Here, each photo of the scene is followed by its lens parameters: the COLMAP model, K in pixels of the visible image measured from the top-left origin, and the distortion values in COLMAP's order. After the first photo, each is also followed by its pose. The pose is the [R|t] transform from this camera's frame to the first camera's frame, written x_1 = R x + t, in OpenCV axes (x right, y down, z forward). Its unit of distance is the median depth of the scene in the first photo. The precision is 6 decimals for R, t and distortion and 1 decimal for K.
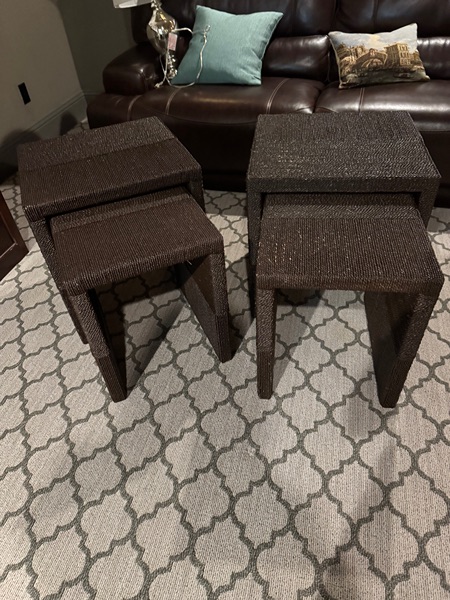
lens RADIAL K [[424.1, 0, 219.9], [0, 424.1, 301.5], [0, 0, 1]] dist [0.012802, -0.032510]
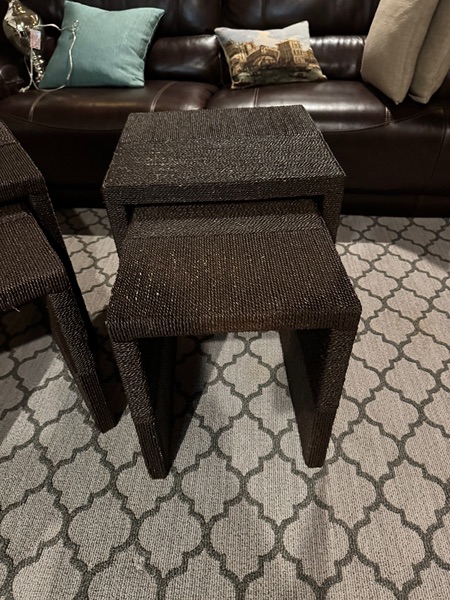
lens RADIAL K [[424.1, 0, 229.6], [0, 424.1, 295.2], [0, 0, 1]] dist [0.012802, -0.032510]
pose [[0.981436, -0.084374, 0.172234, 0.118391], [0.094173, 0.994323, -0.049523, -0.038540], [-0.167078, 0.064824, 0.983810, 0.206916]]
